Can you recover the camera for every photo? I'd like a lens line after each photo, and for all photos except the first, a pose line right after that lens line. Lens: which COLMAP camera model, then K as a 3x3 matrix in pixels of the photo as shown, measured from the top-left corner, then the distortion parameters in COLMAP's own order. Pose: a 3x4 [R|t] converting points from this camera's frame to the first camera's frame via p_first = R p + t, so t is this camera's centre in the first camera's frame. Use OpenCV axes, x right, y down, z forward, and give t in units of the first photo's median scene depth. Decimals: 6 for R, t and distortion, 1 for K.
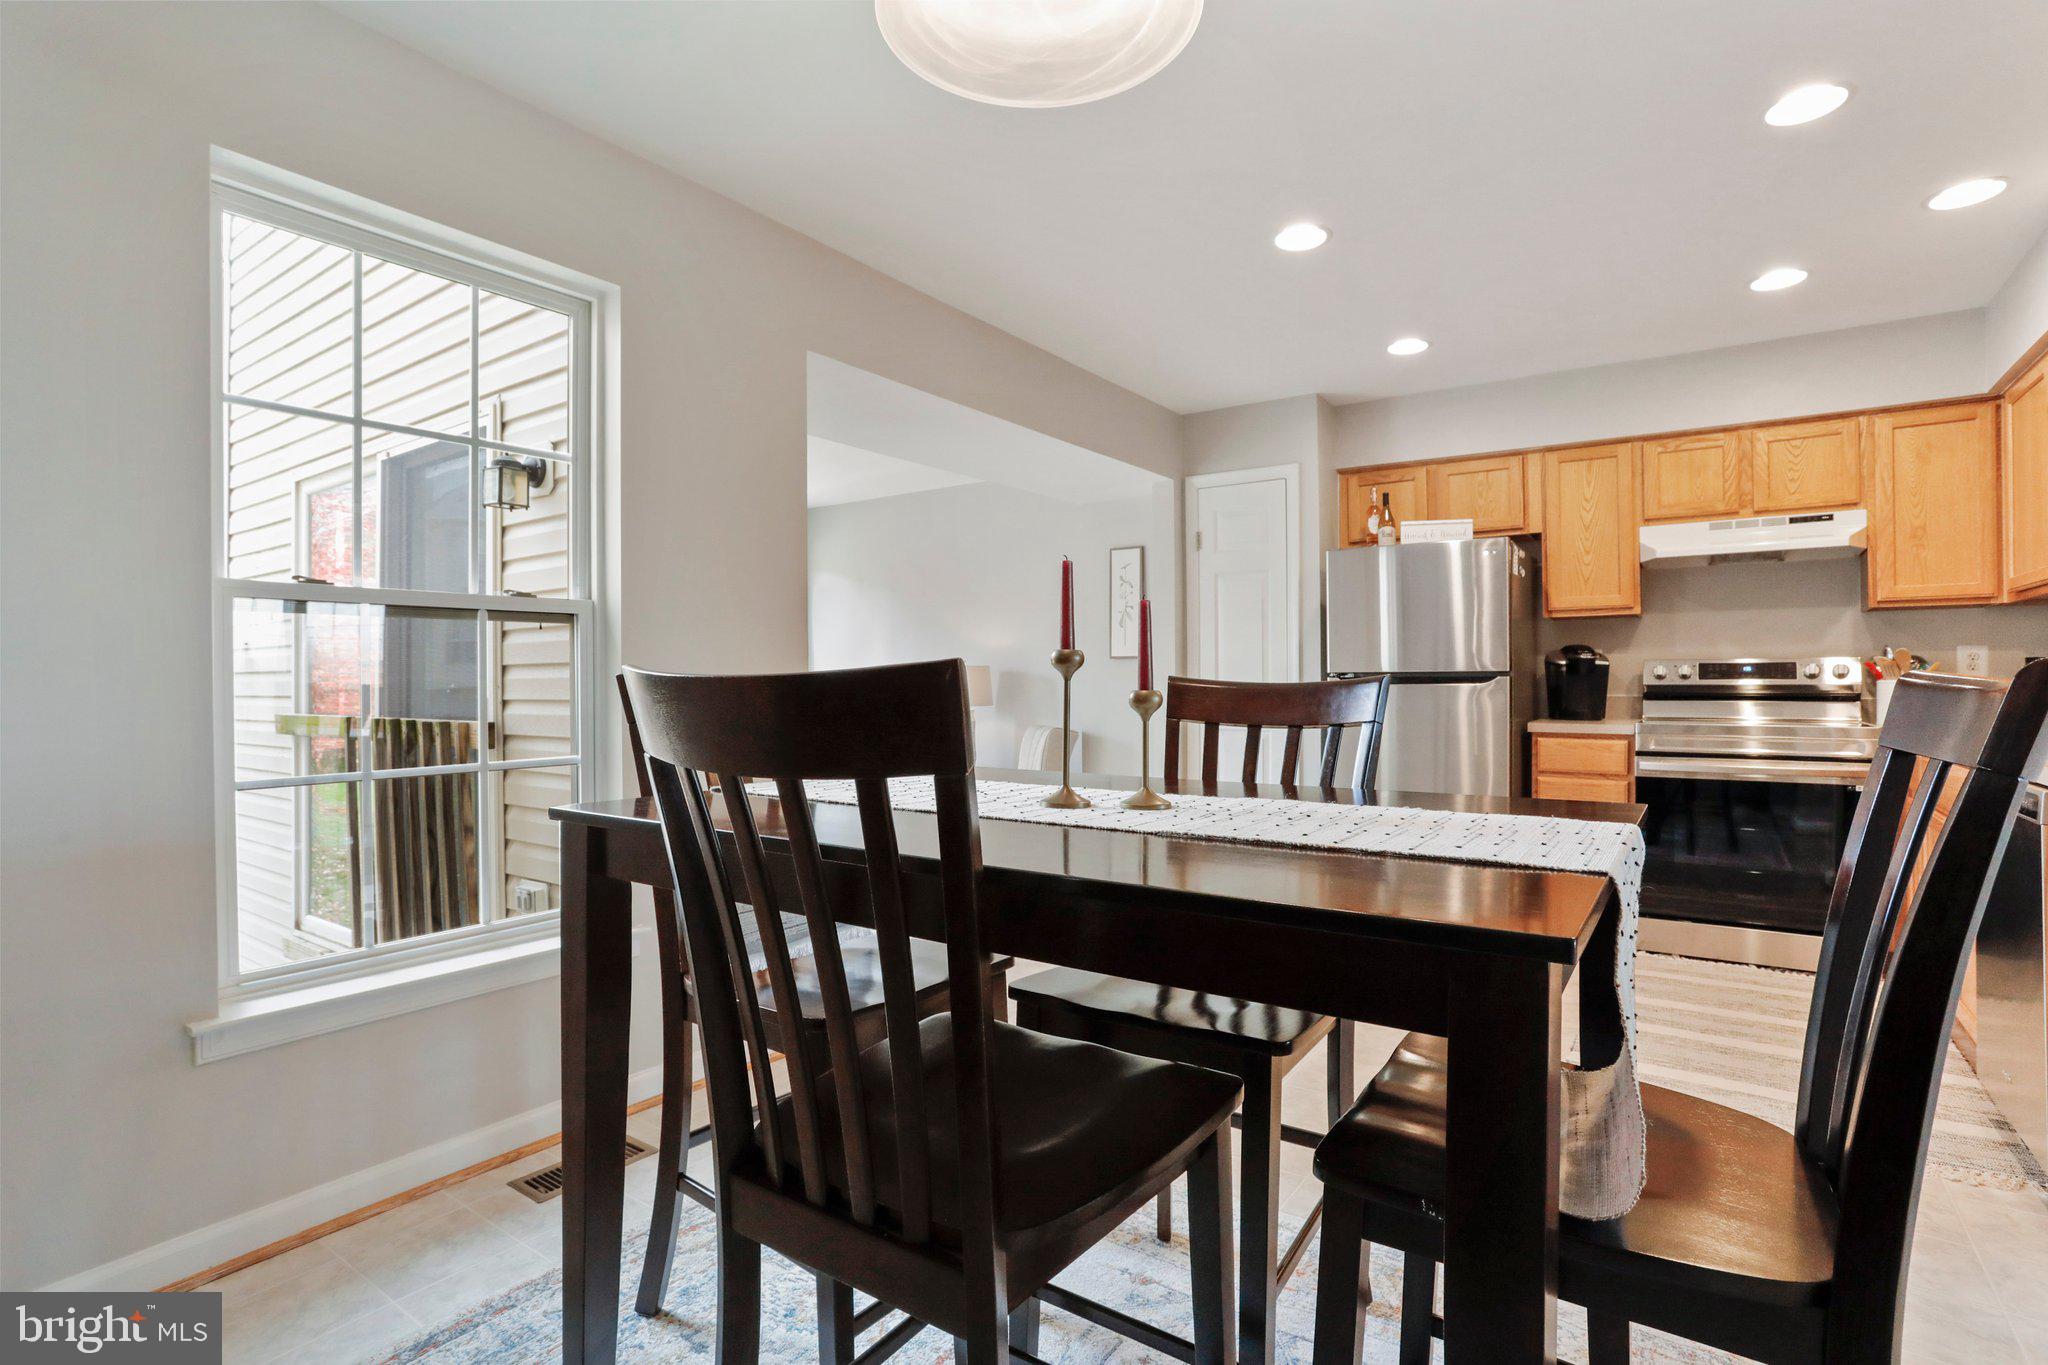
lens RADIAL K [[994.4, 0, 1041.2], [0, 994.4, 675.0], [0, 0, 1]] dist [-0.032901, 0.015354]
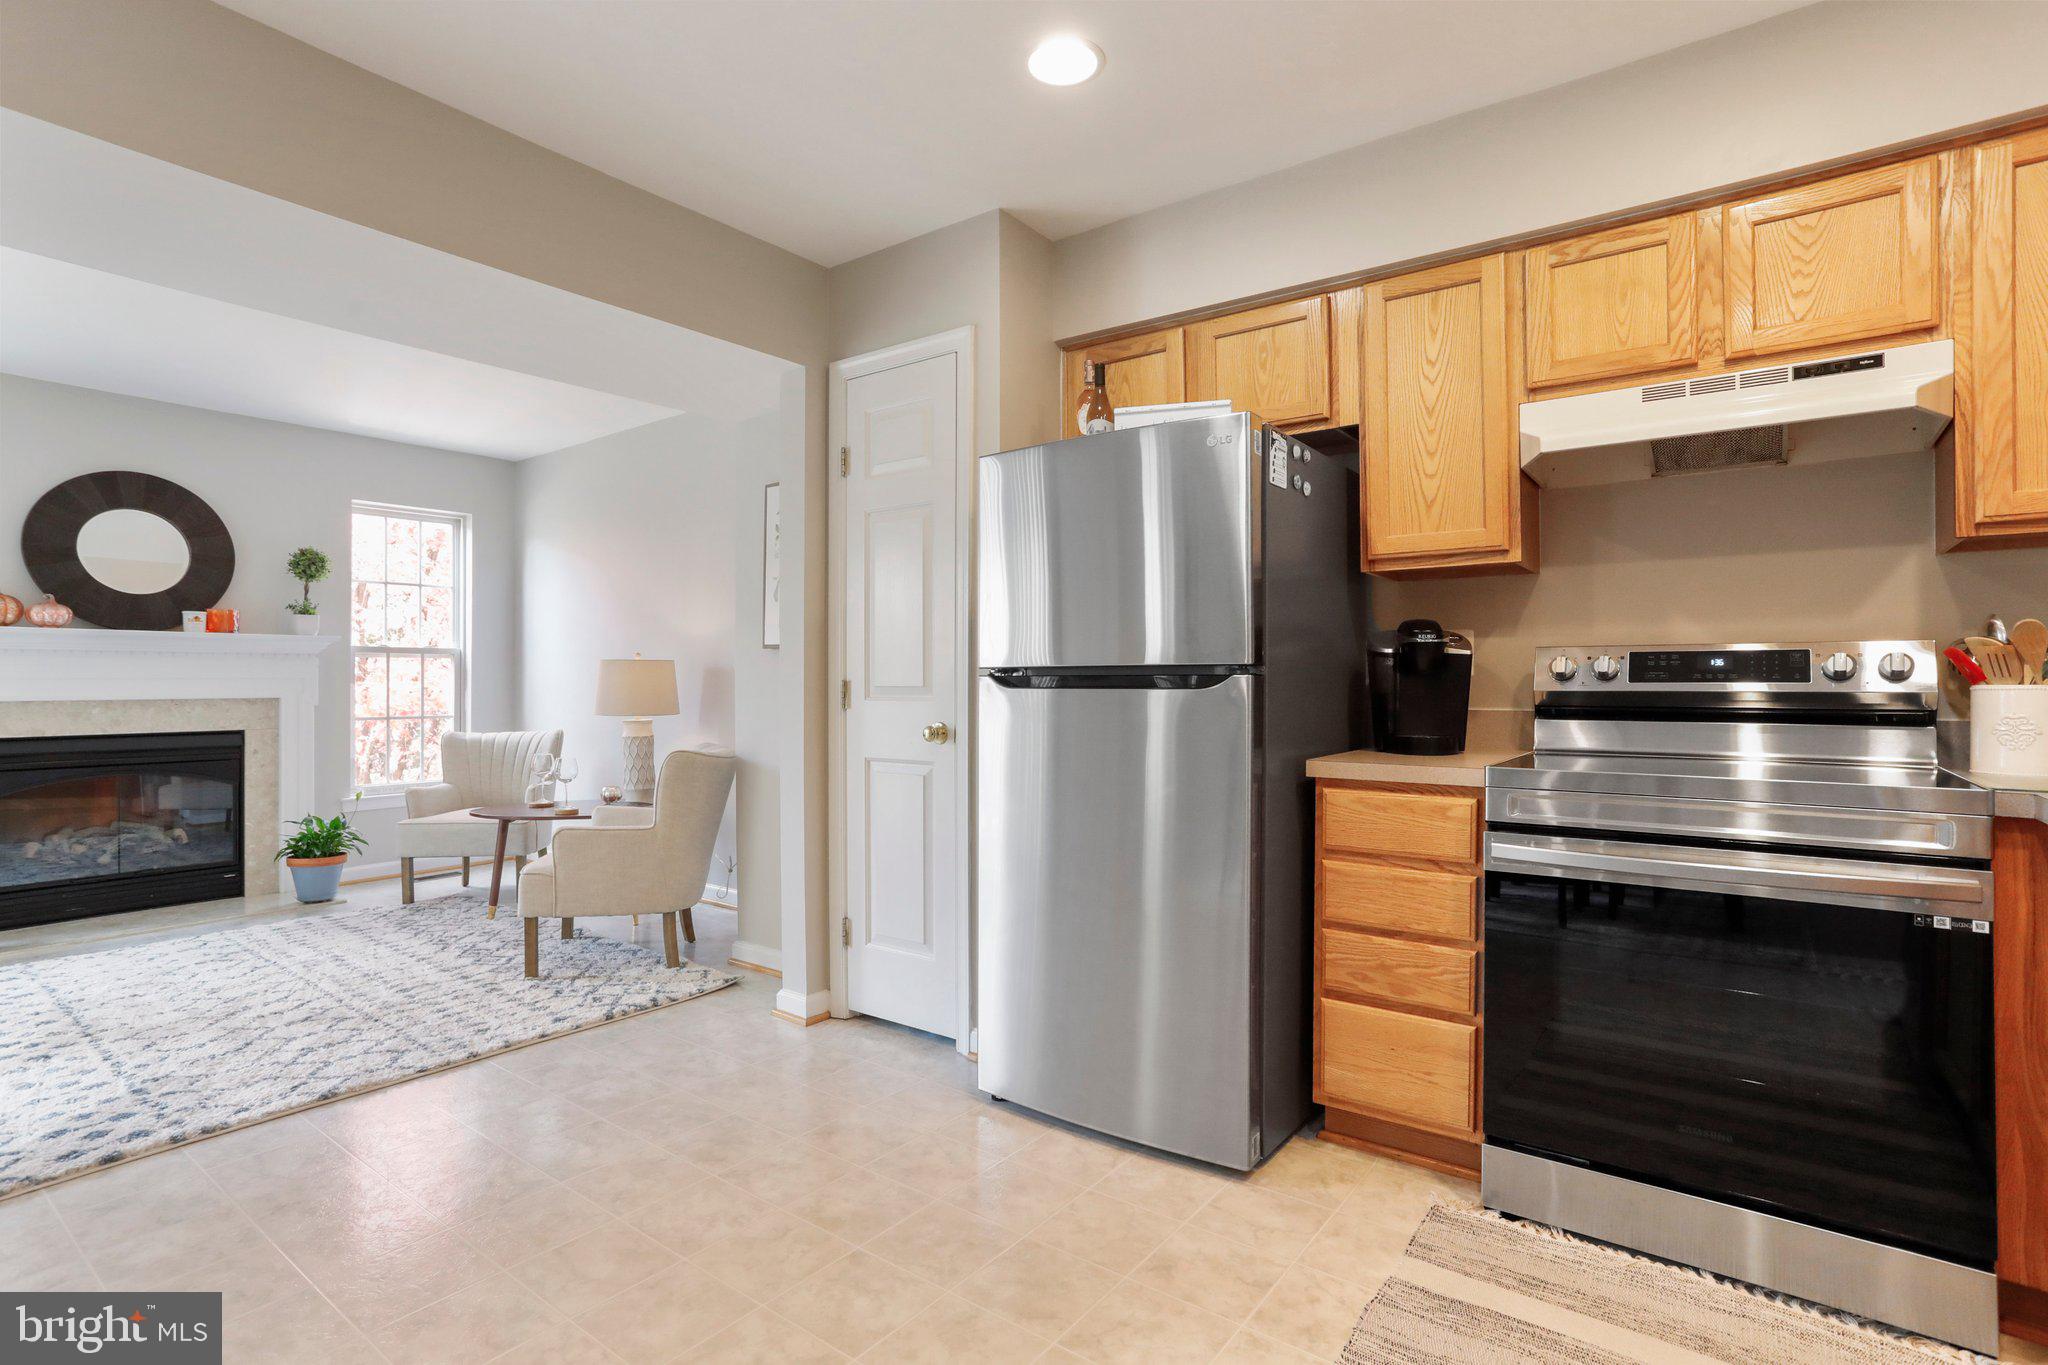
lens RADIAL K [[994.4, 0, 1033.5], [0, 994.4, 679.8], [0, 0, 1]] dist [-0.032901, 0.015354]
pose [[0.999509, 0.003255, -0.031172, 0.358653], [-0.003193, 0.999993, 0.002060, 0.003173], [0.031178, -0.001960, 0.999512, 0.446423]]
